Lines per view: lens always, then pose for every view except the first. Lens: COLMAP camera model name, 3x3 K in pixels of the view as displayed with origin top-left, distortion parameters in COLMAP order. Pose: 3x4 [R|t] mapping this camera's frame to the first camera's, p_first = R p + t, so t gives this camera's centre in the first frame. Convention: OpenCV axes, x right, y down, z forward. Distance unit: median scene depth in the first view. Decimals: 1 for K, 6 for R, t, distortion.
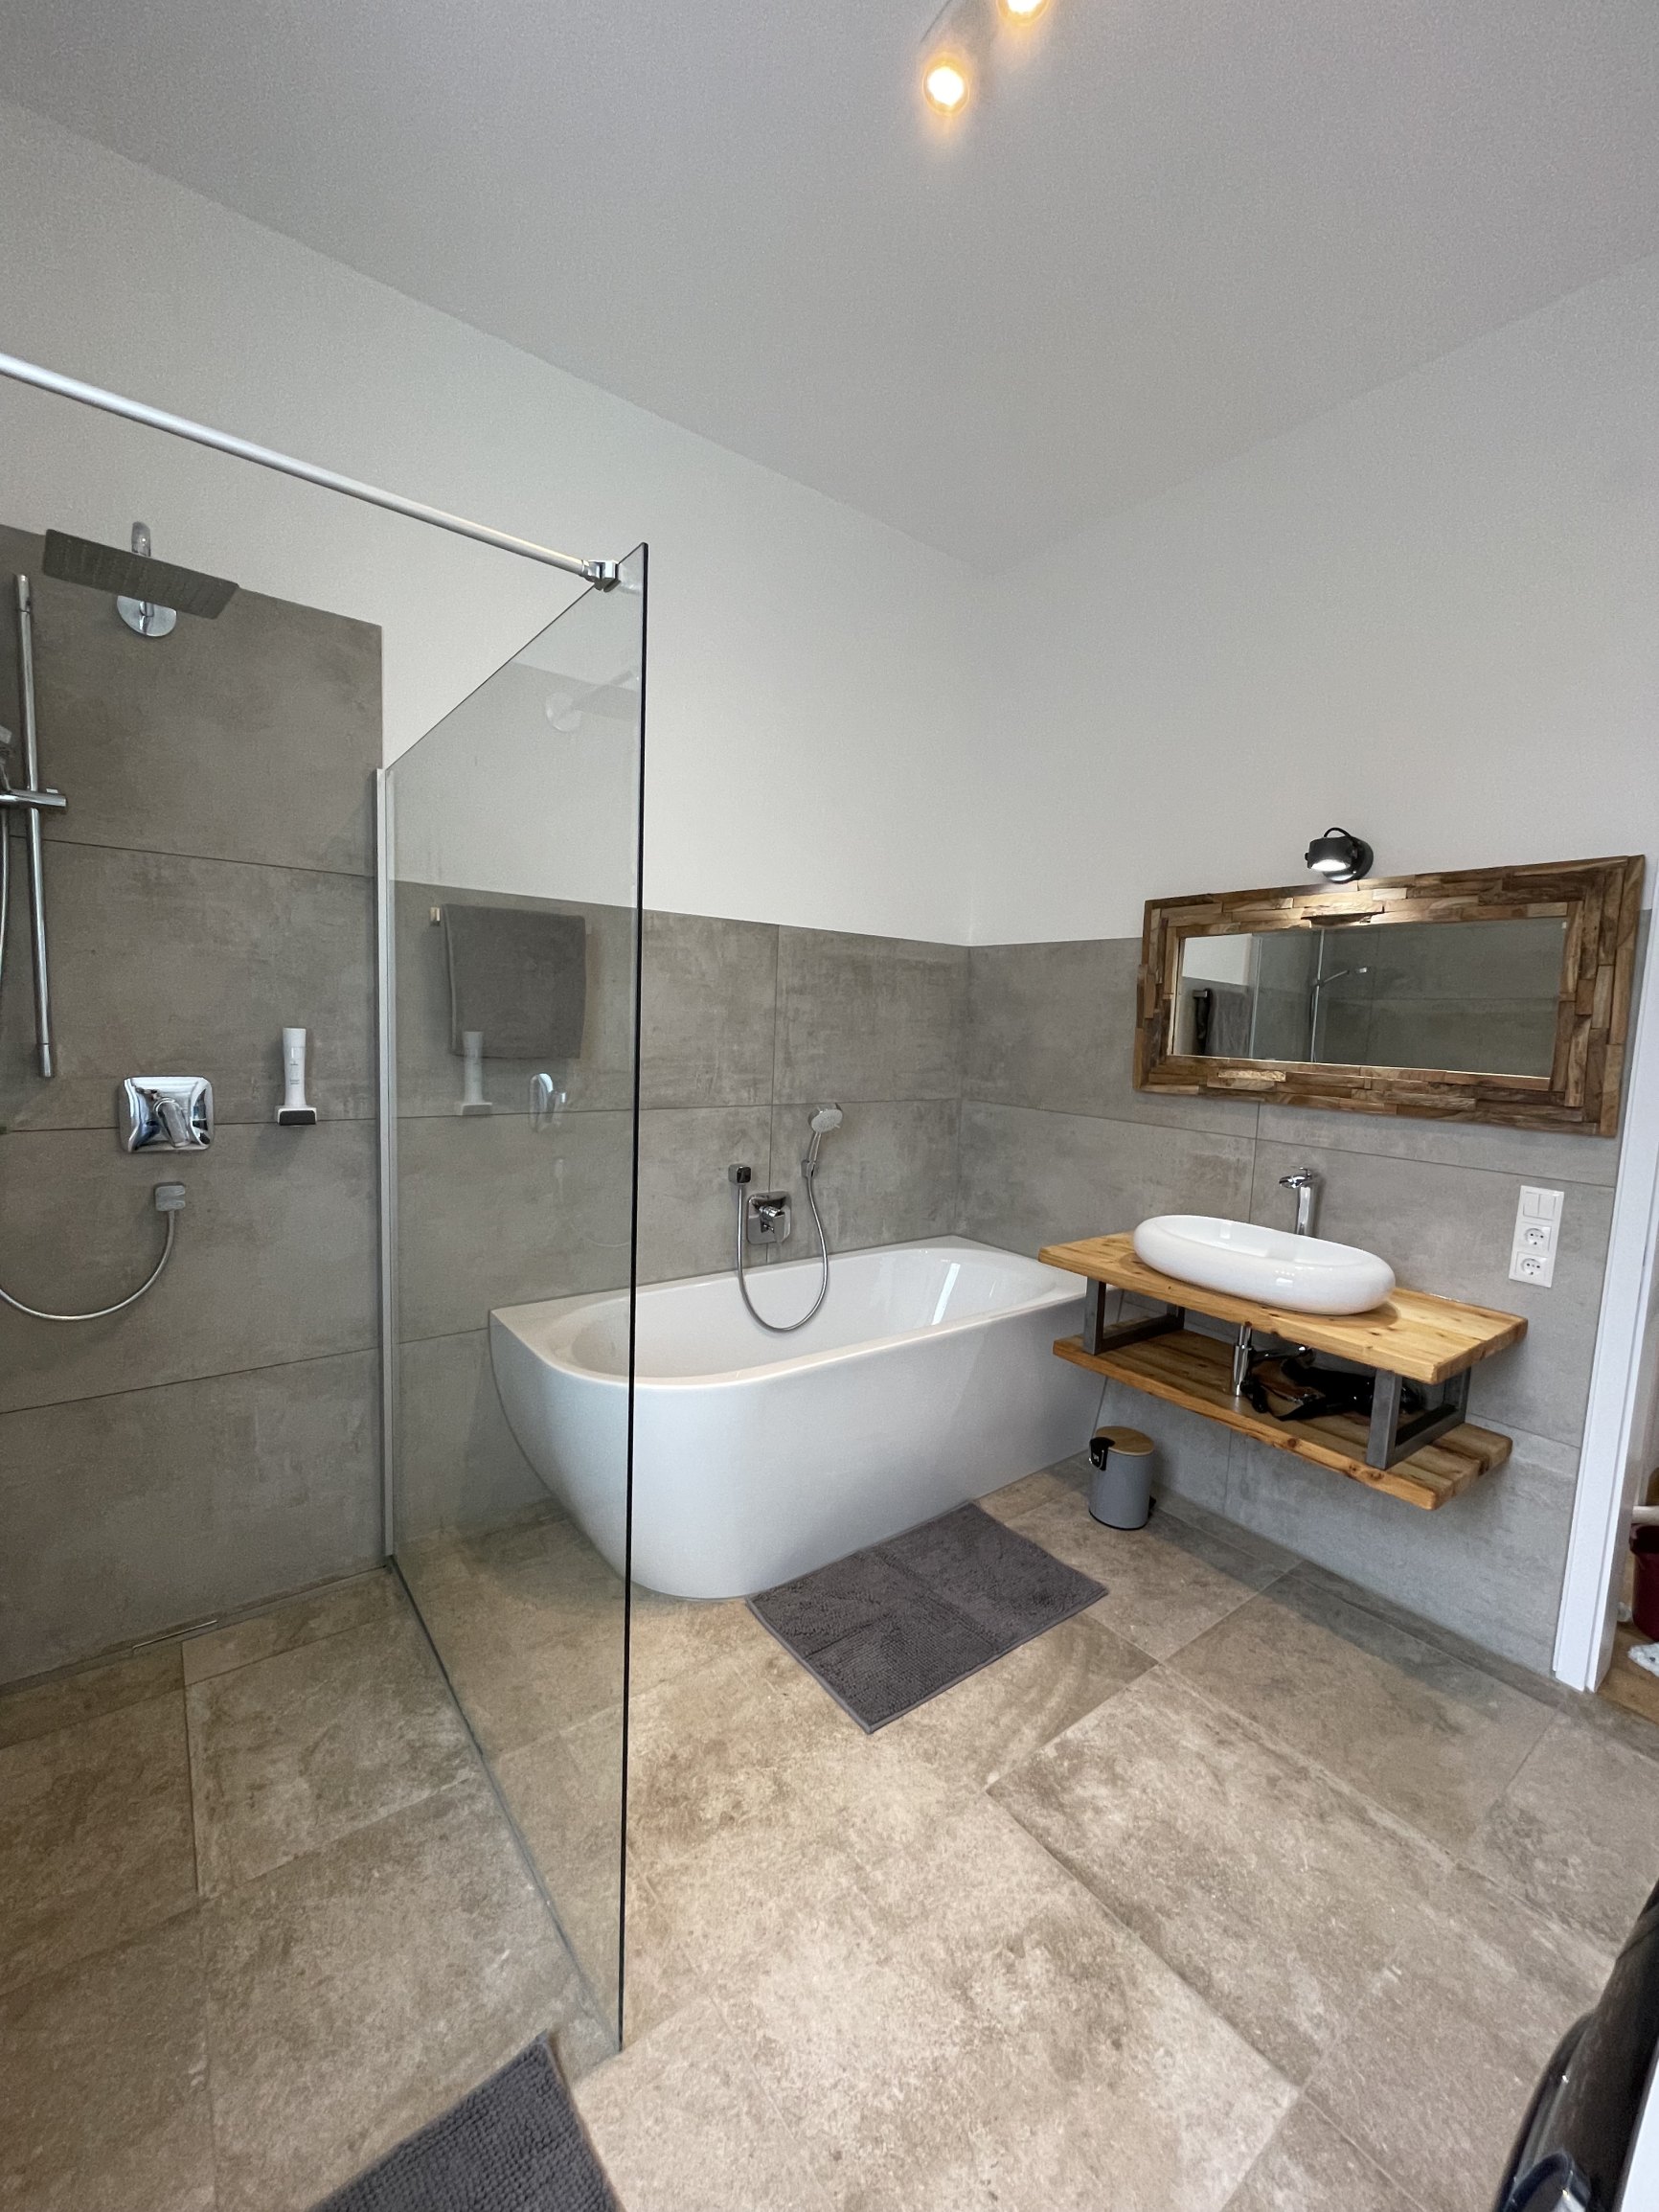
lens RADIAL K [[904.7, 0, 829.1], [0, 904.7, 1105.4], [0, 0, 1]] dist [-0.000767, 0.000131]
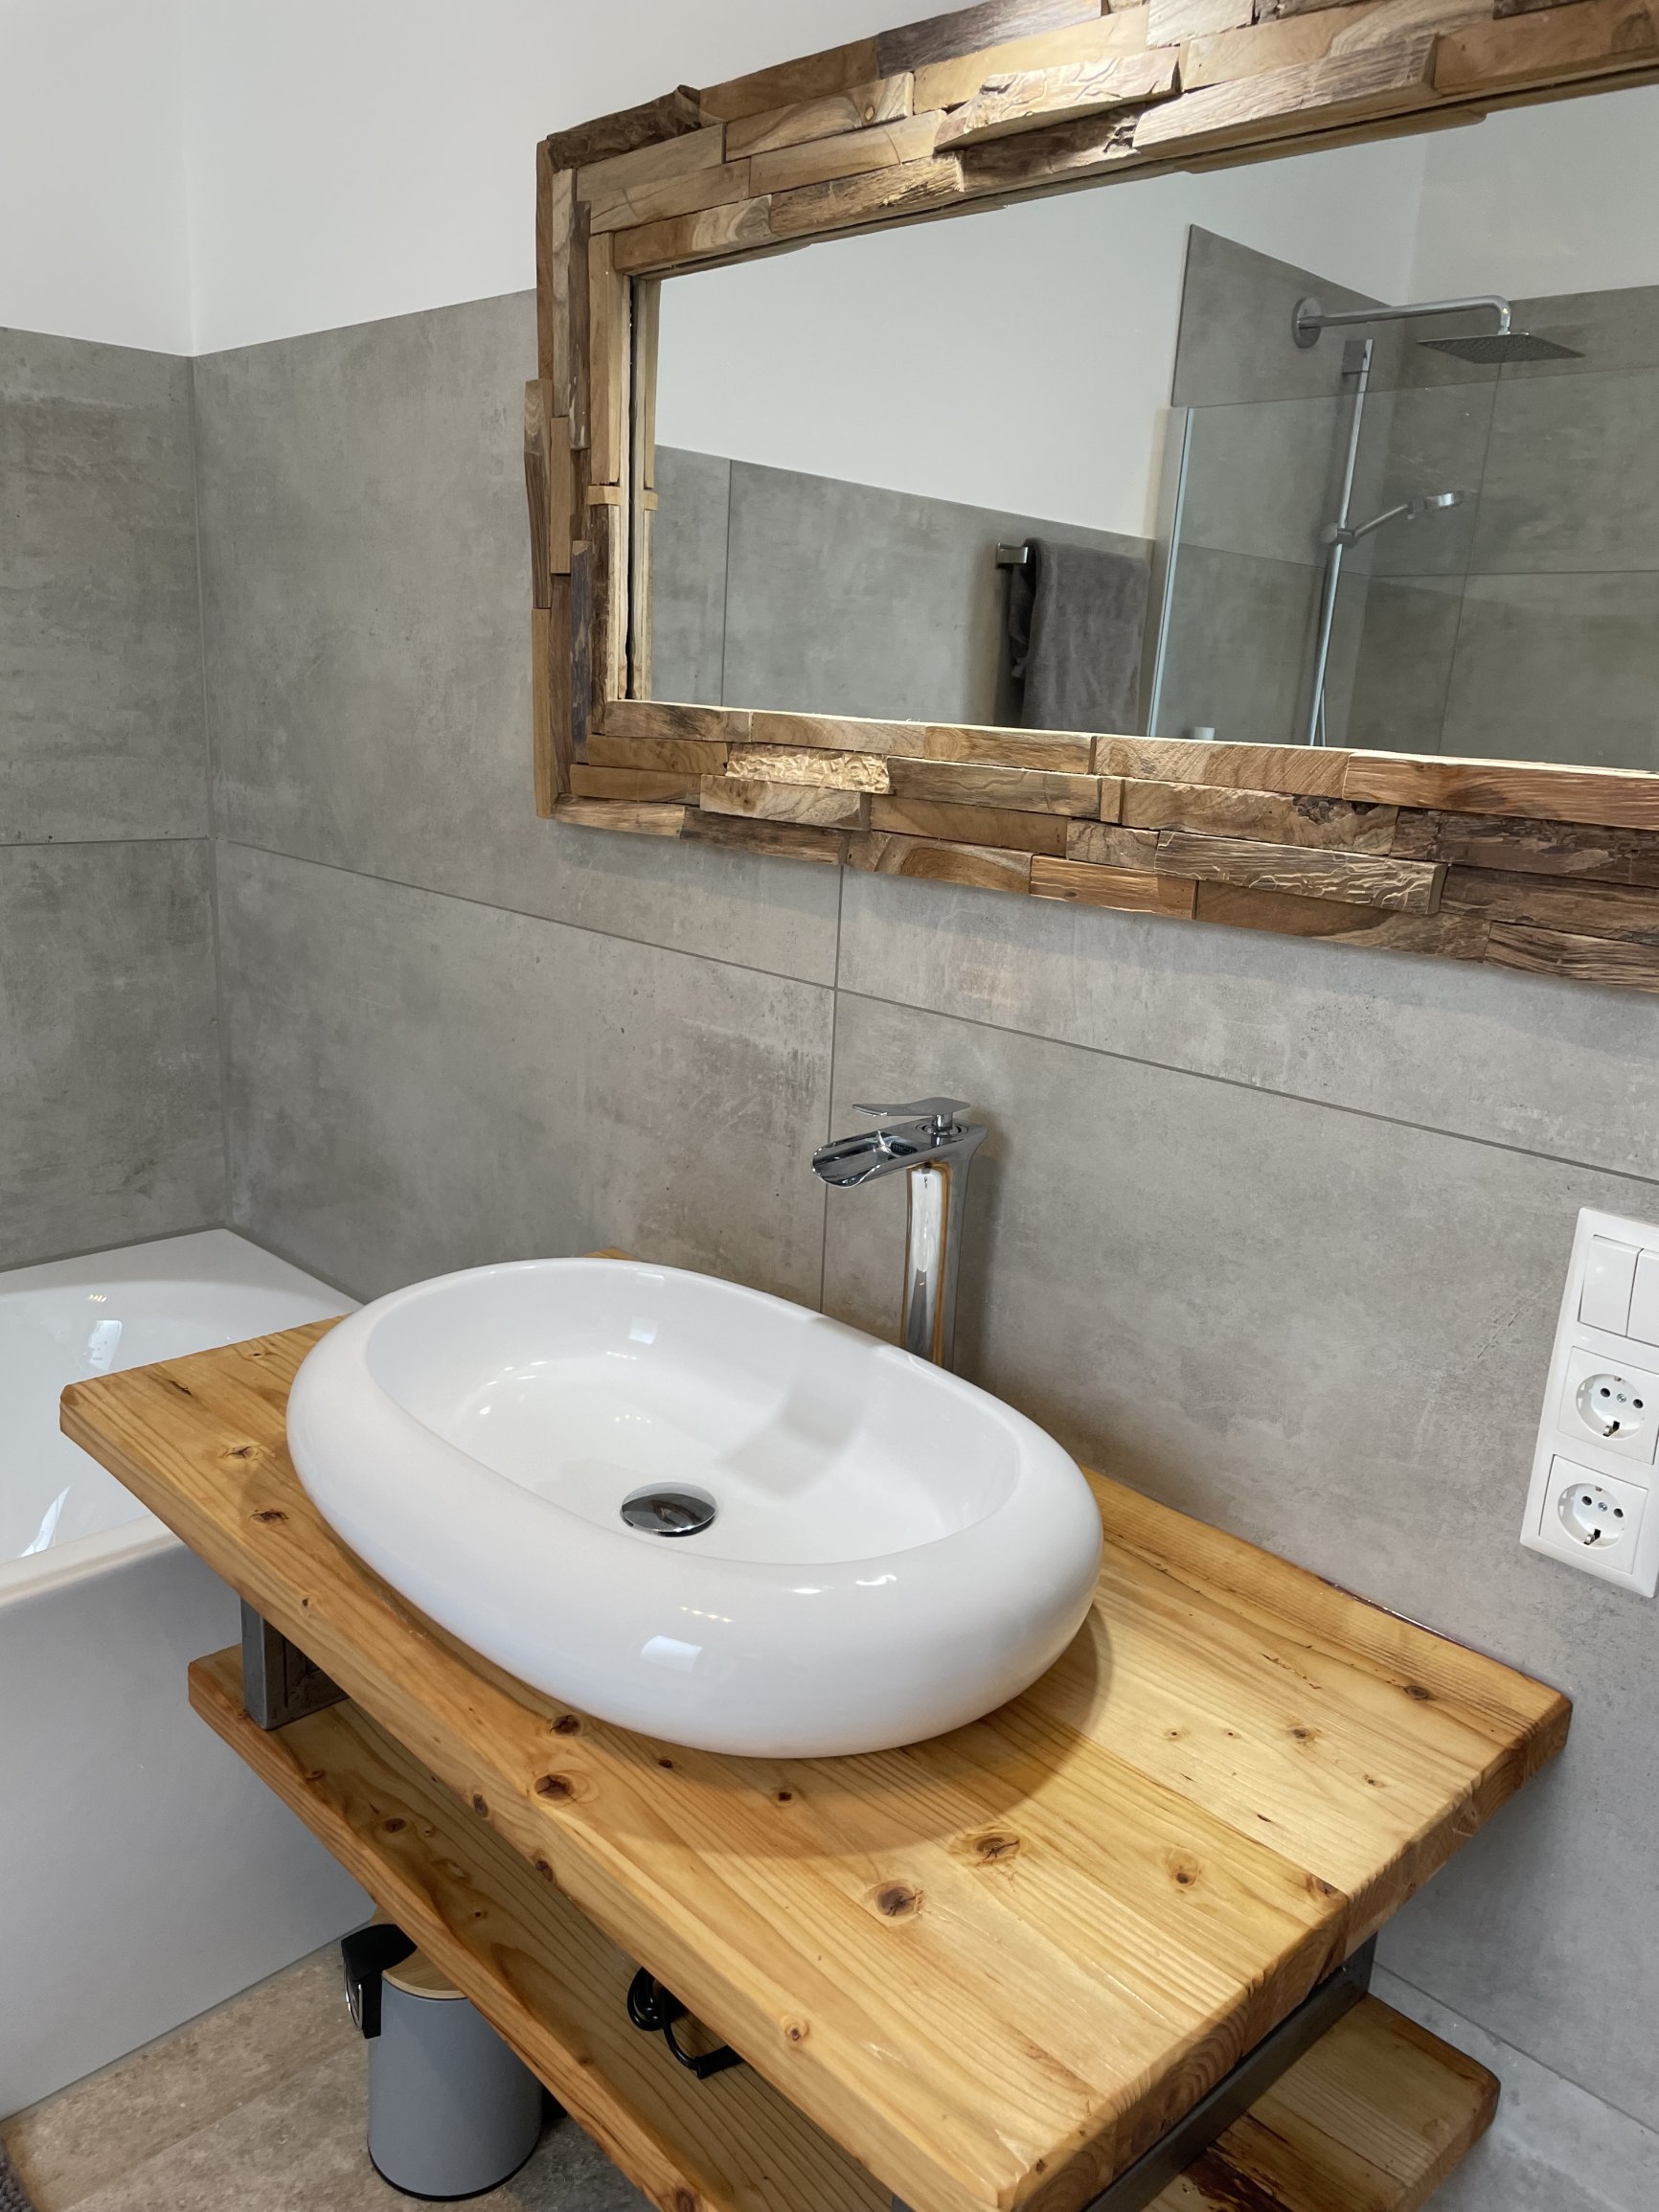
lens RADIAL K [[1680.1, 0, 823.2], [0, 1680.1, 1097.0], [0, 0, 1]] dist [0.075531, -0.091209]
pose [[0.992981, -0.022374, 0.116142, 0.397337], [0.003870, 0.987566, 0.157159, -0.014551], [-0.118214, -0.155607, 0.980720, 0.445978]]
